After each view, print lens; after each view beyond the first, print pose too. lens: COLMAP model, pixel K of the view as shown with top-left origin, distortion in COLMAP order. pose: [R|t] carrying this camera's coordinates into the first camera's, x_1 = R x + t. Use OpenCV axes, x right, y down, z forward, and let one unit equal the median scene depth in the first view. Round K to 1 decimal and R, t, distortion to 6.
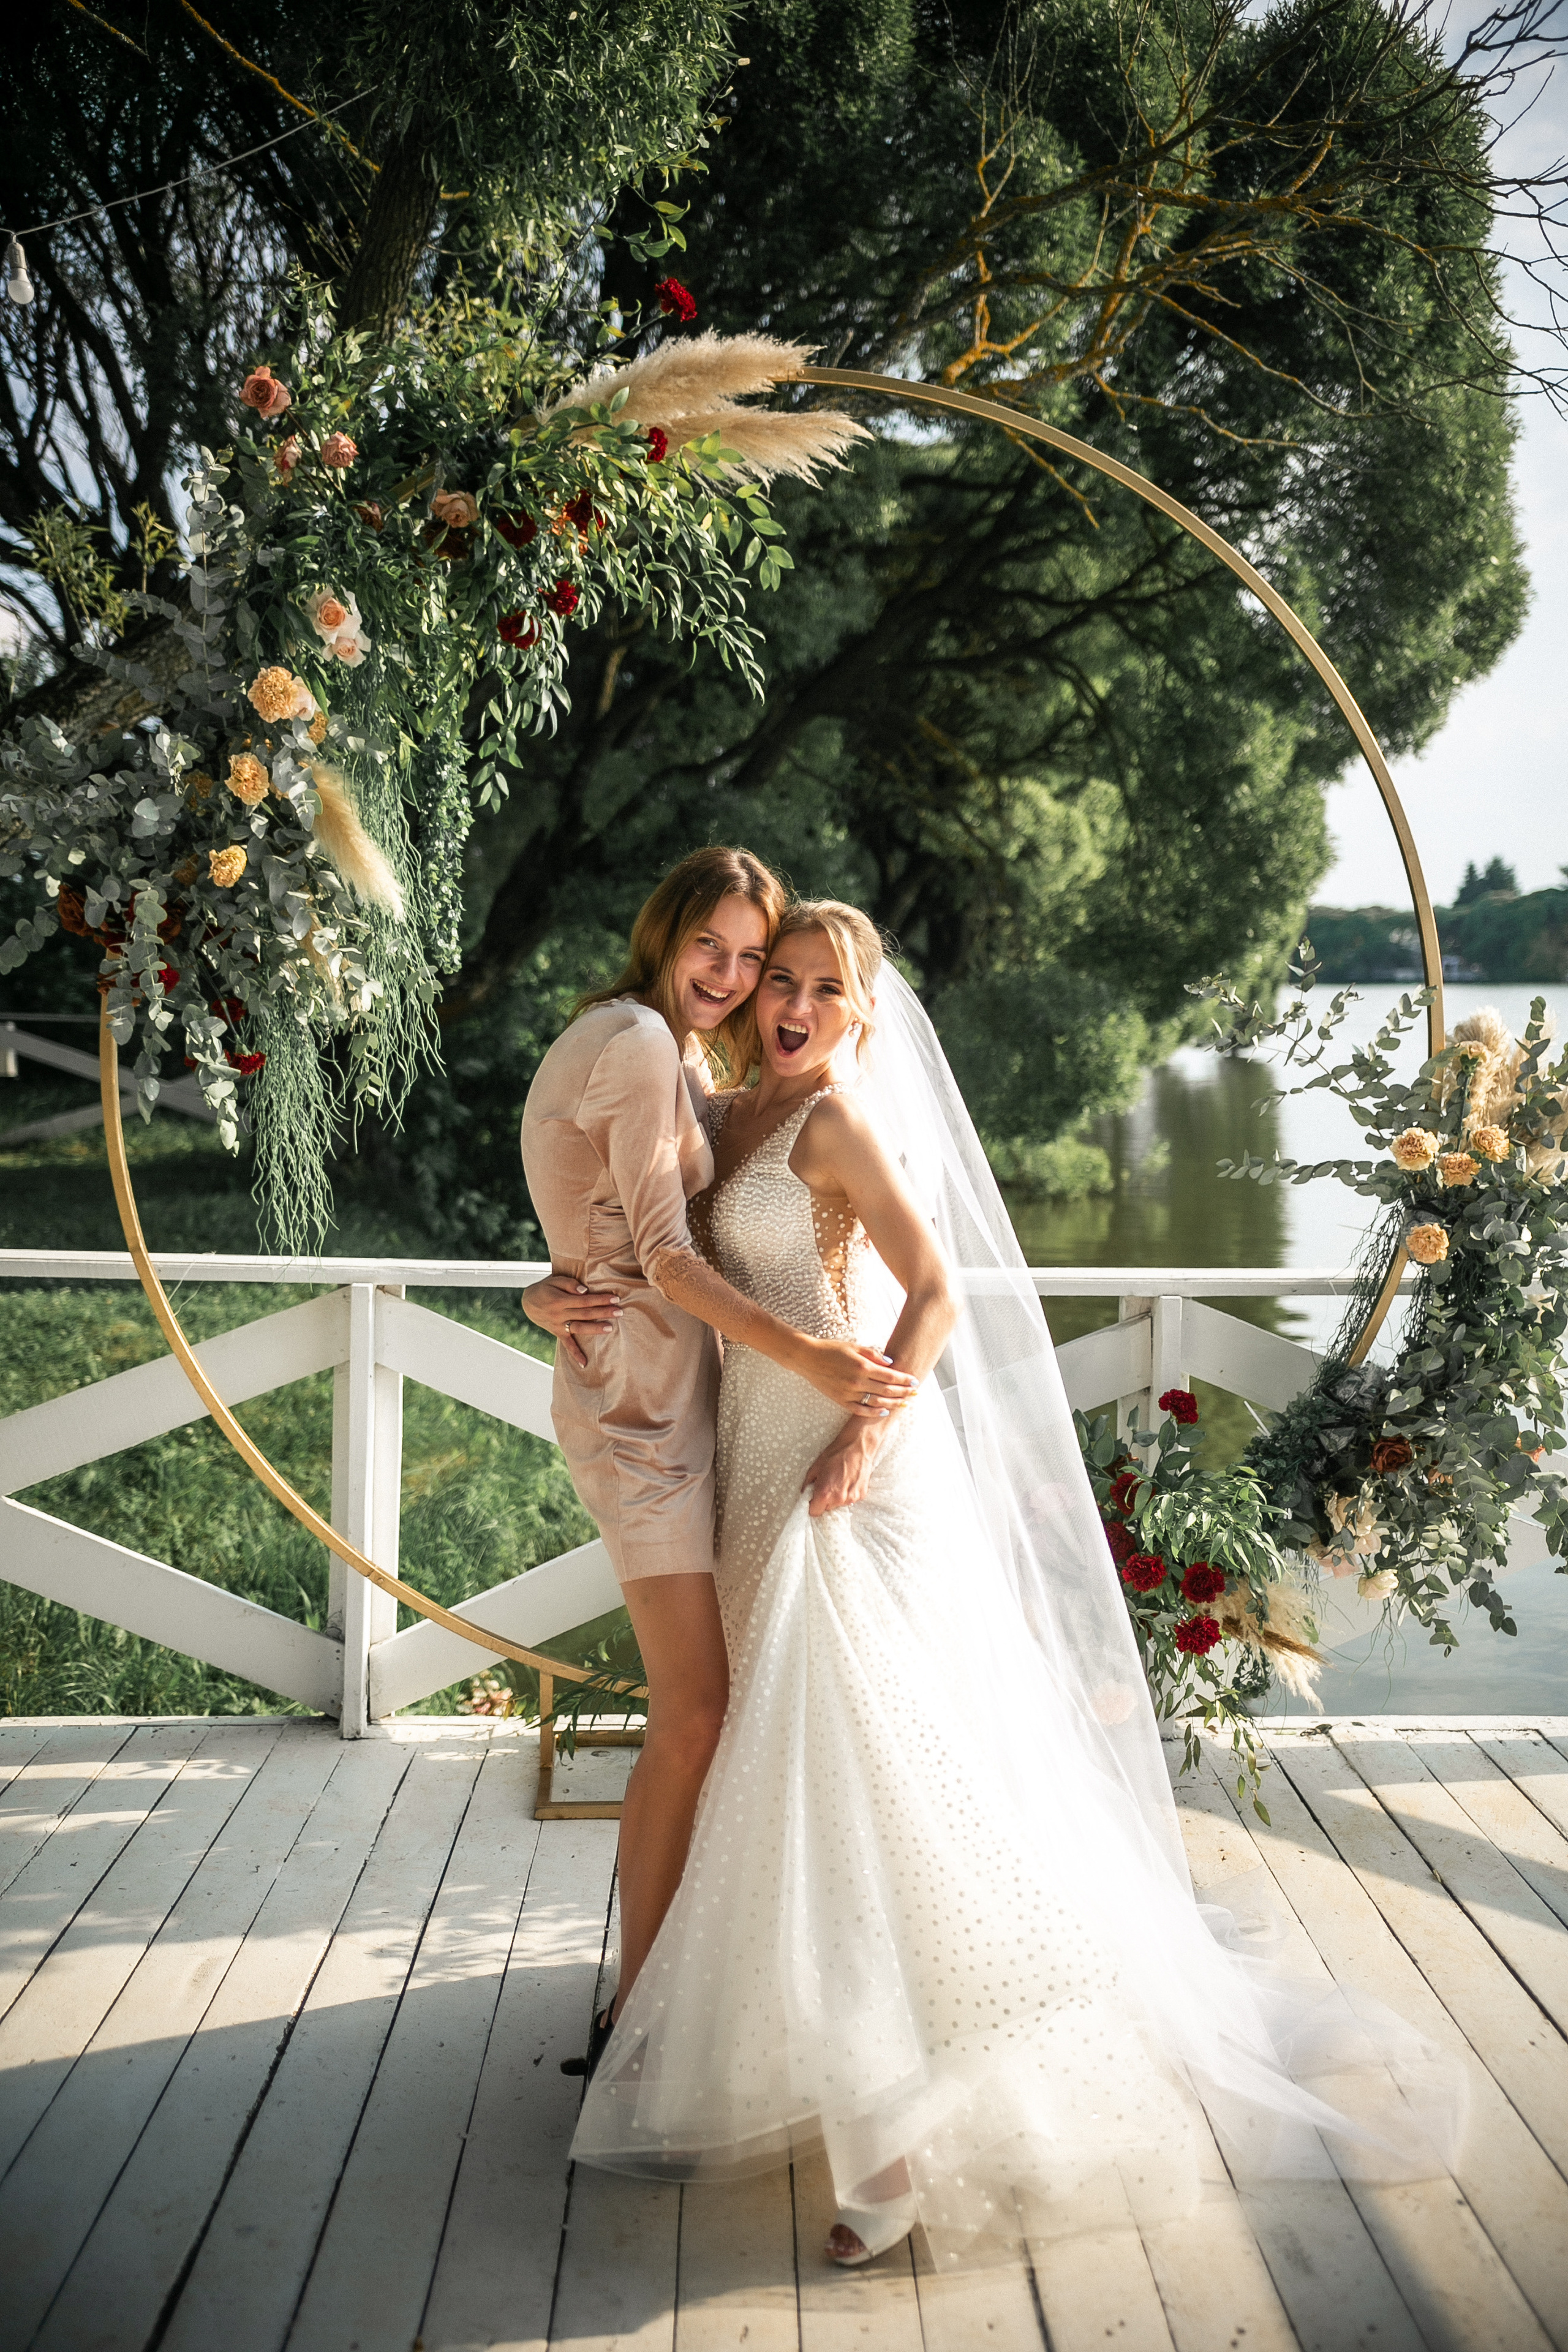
lens RADIAL K [[2390.7, 0, 784.0], [0, 2390.7, 1176.0], [0, 0, 1]] dist [0.037110, 0.251534]
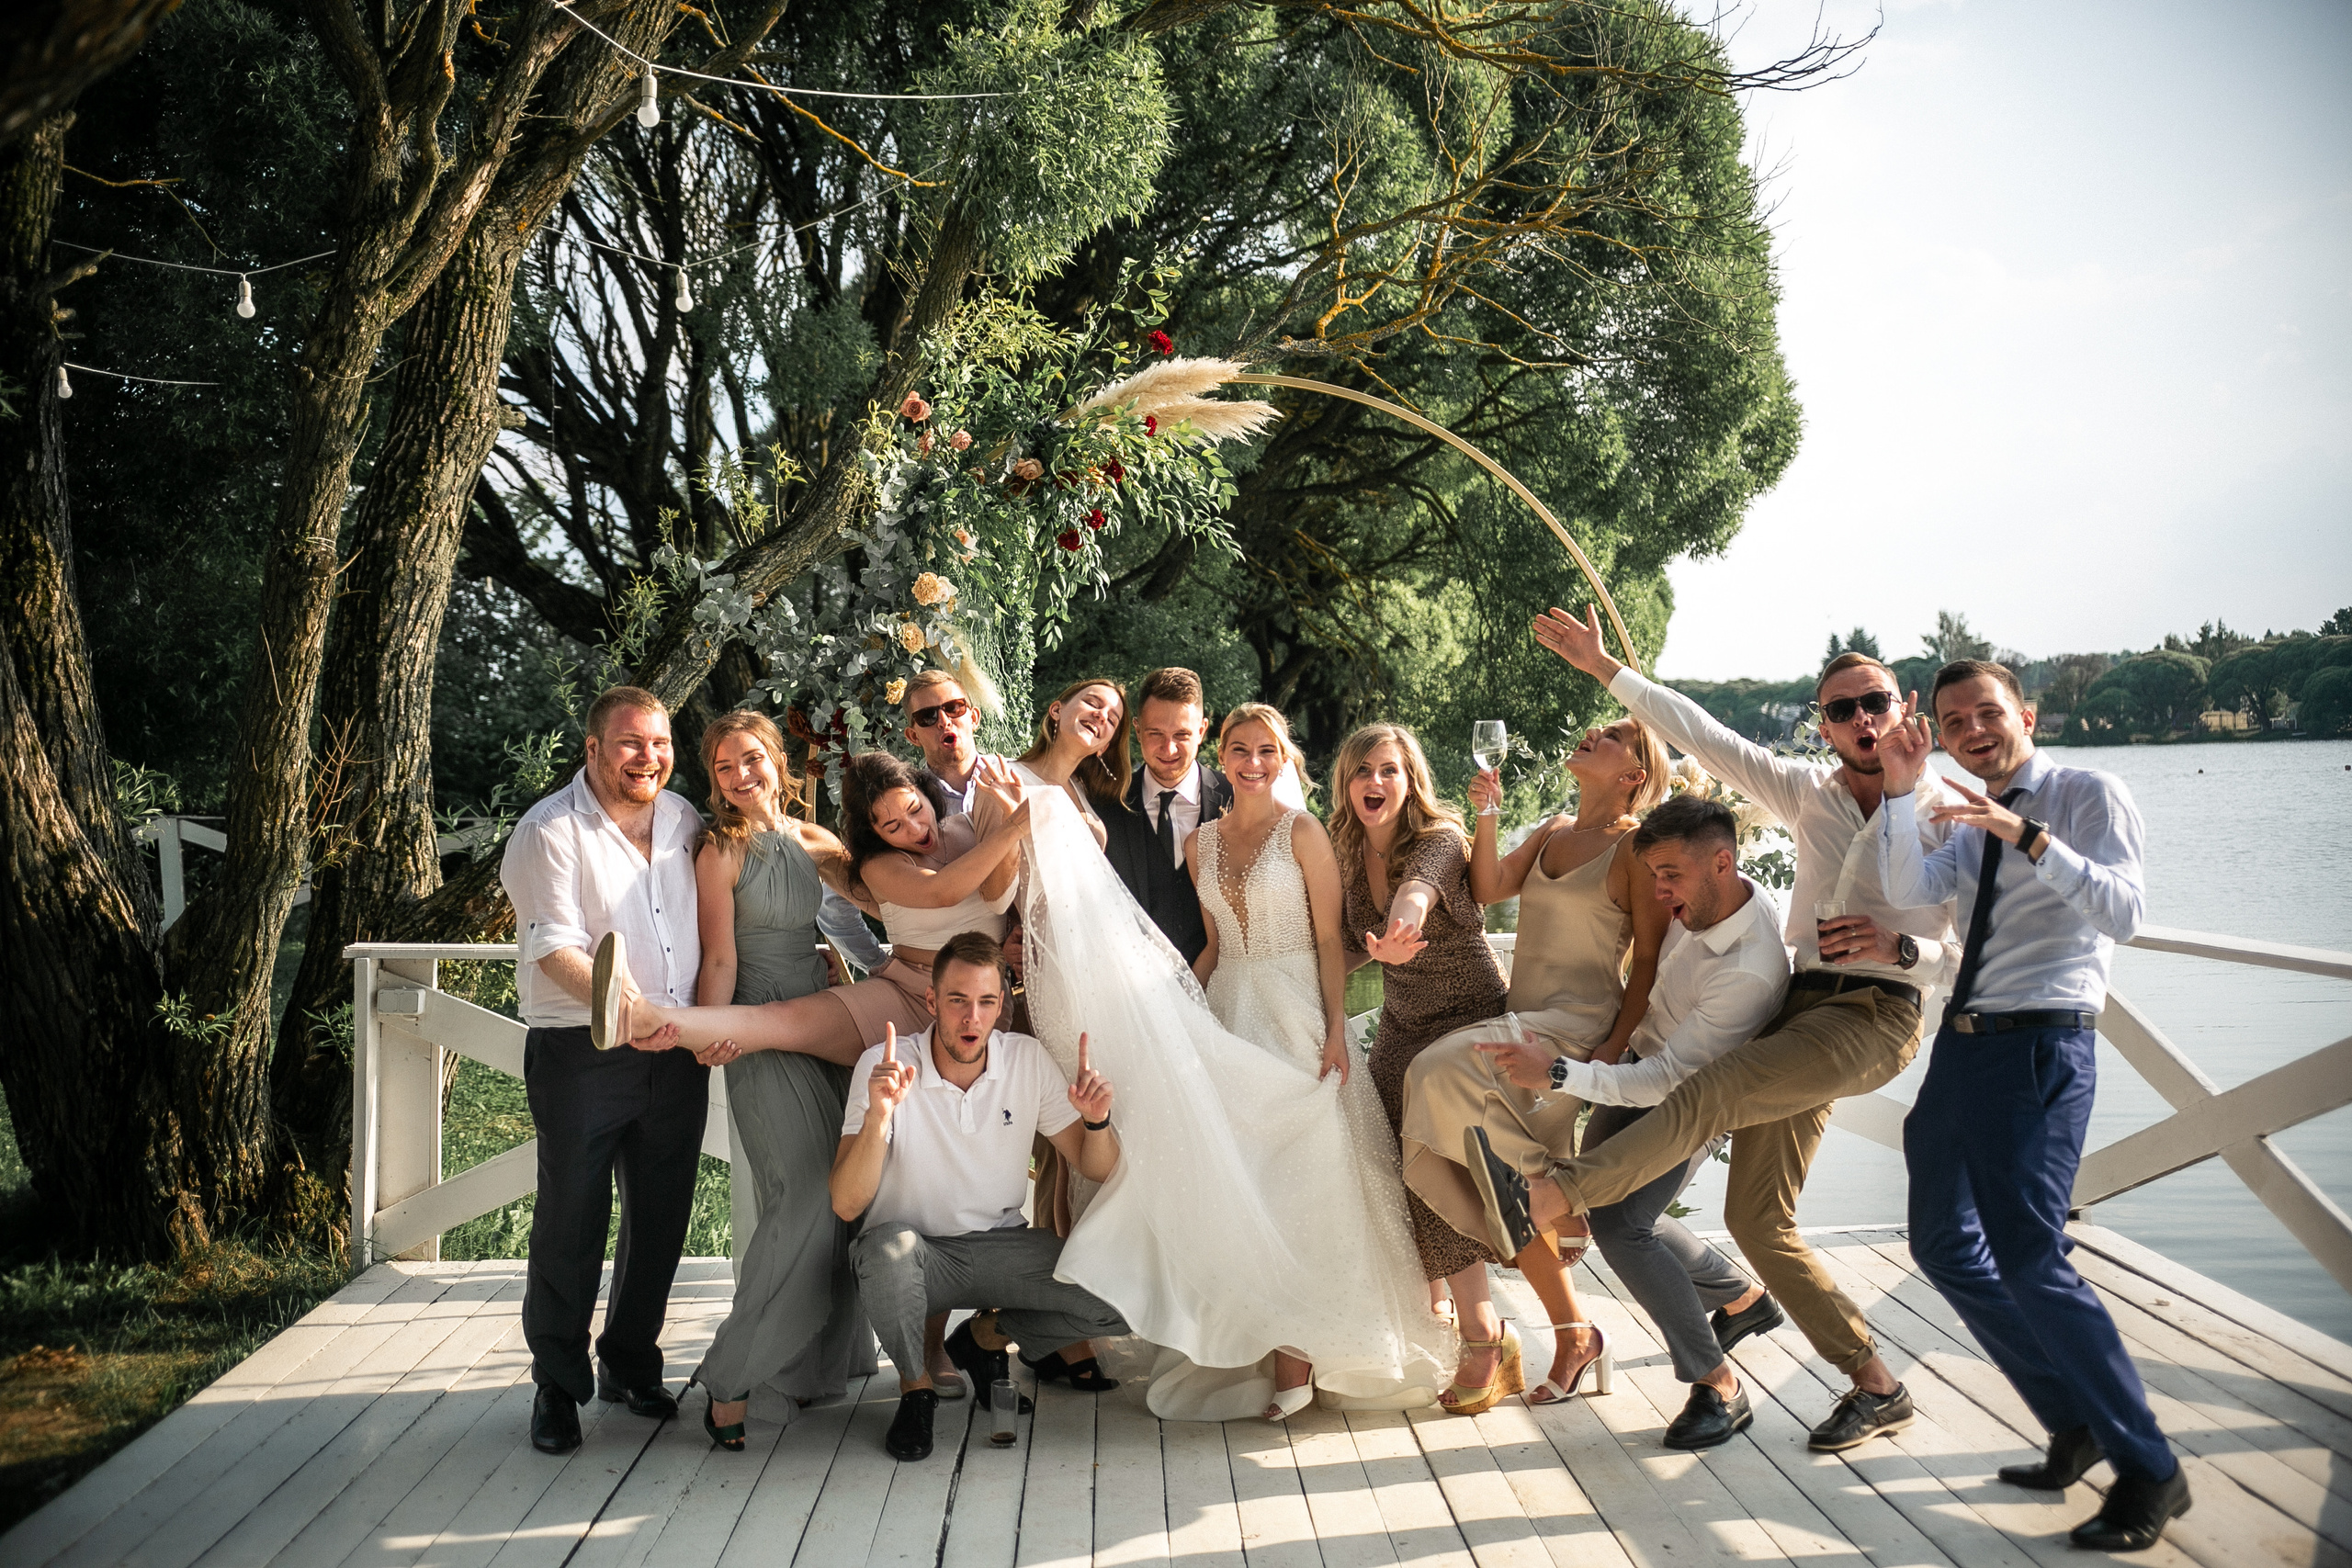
lens RADIAL K [[2453.8, 0, 1176.0], [0, 2453.8, 784.0], [0, 0, 1]] dist [0.033131, 0.261613]
pose [[0.999372, -0.034664, 0.007315, -0.052238], [0.035123, 0.996447, -0.076550, 0.061989], [-0.004636, 0.076758, 0.997039, -0.597142]]
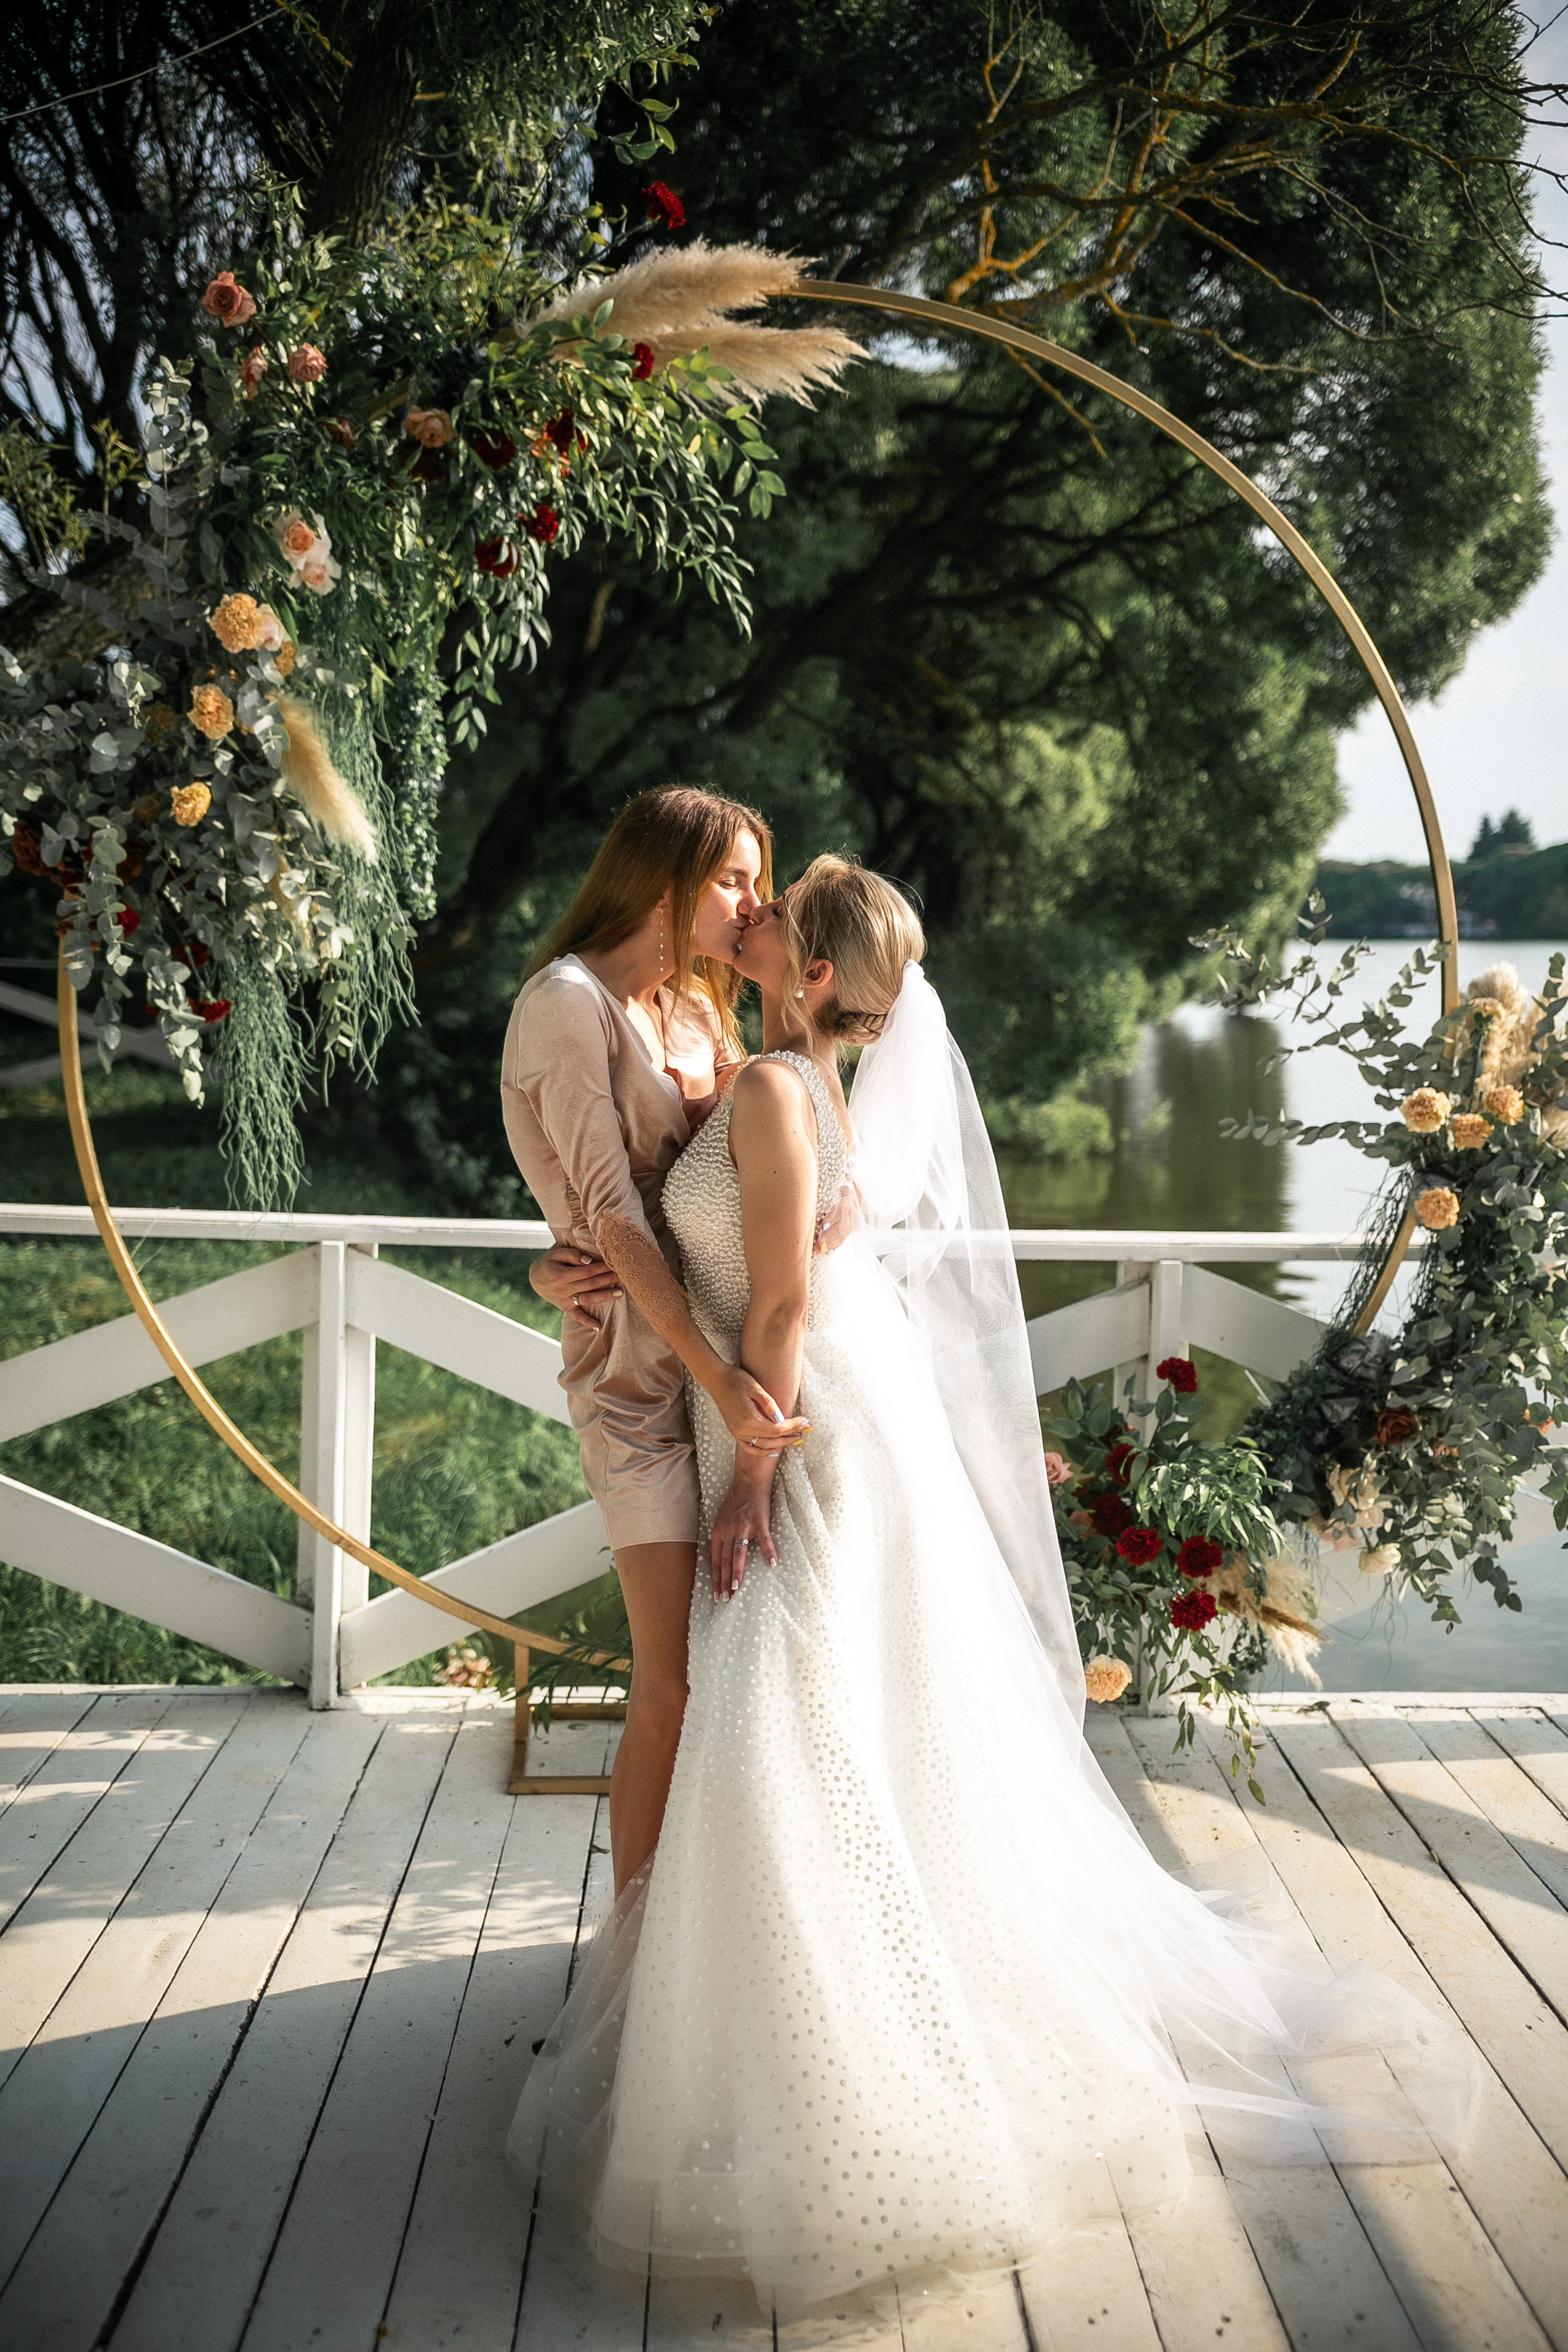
lens RADIAL K [[2454.1, 0, 789.1], [0, 2454.1, 1214.5], [0, 0, 1]] dist [0.033131, 0.261613]
pose [[0.999954, 0.007710, 0.005741, 0.001810], [-0.007895, 0.999424, 0.032995, -0.000012], [-0.005483, -0.033038, 0.999439, 0.010865]]
